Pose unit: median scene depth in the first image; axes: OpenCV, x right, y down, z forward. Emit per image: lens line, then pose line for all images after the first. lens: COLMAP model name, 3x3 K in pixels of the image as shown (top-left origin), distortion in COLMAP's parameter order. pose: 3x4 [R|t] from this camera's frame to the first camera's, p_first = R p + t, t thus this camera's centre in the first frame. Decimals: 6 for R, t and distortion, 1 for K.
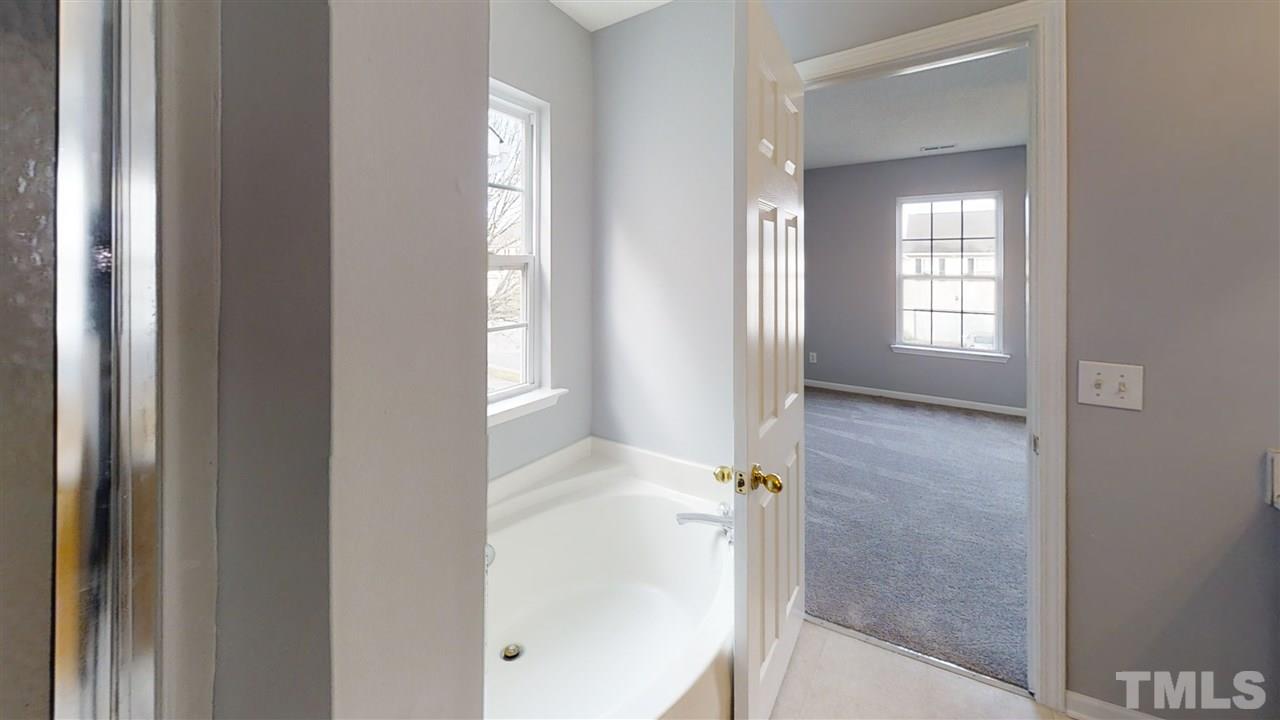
lens RADIAL K [[448.9, 0, 640.4], [0, 448.9, 327.3], [0, 0, 1]] dist [0.000845, -0.000021]
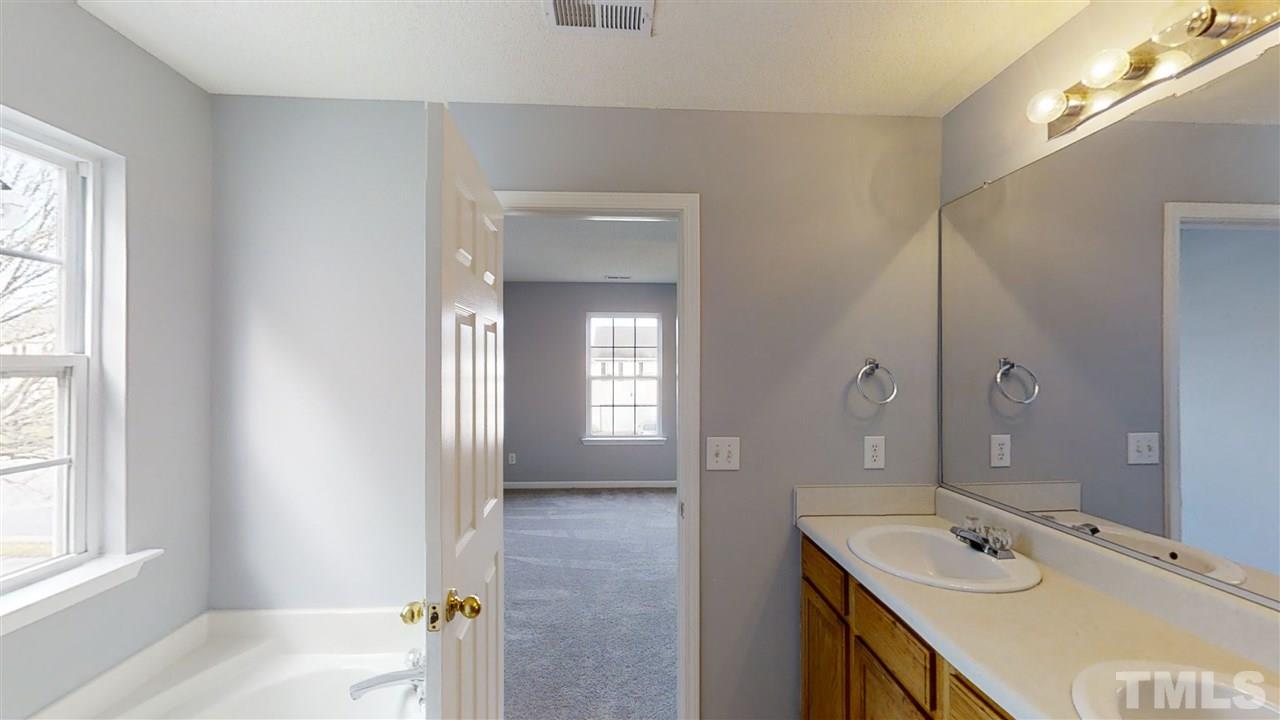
lens RADIAL K [[470.0, 0, 640.3], [0, 470.0, 363.5], [0, 0, 1]] dist [0.001012, -0.000091]
pose [[0.806201, 0.001807, 0.591639, -0.000249], [0.000148, 0.999995, -0.003257, -0.150865], [-0.591641, 0.002713, 0.806197, 0.000031]]
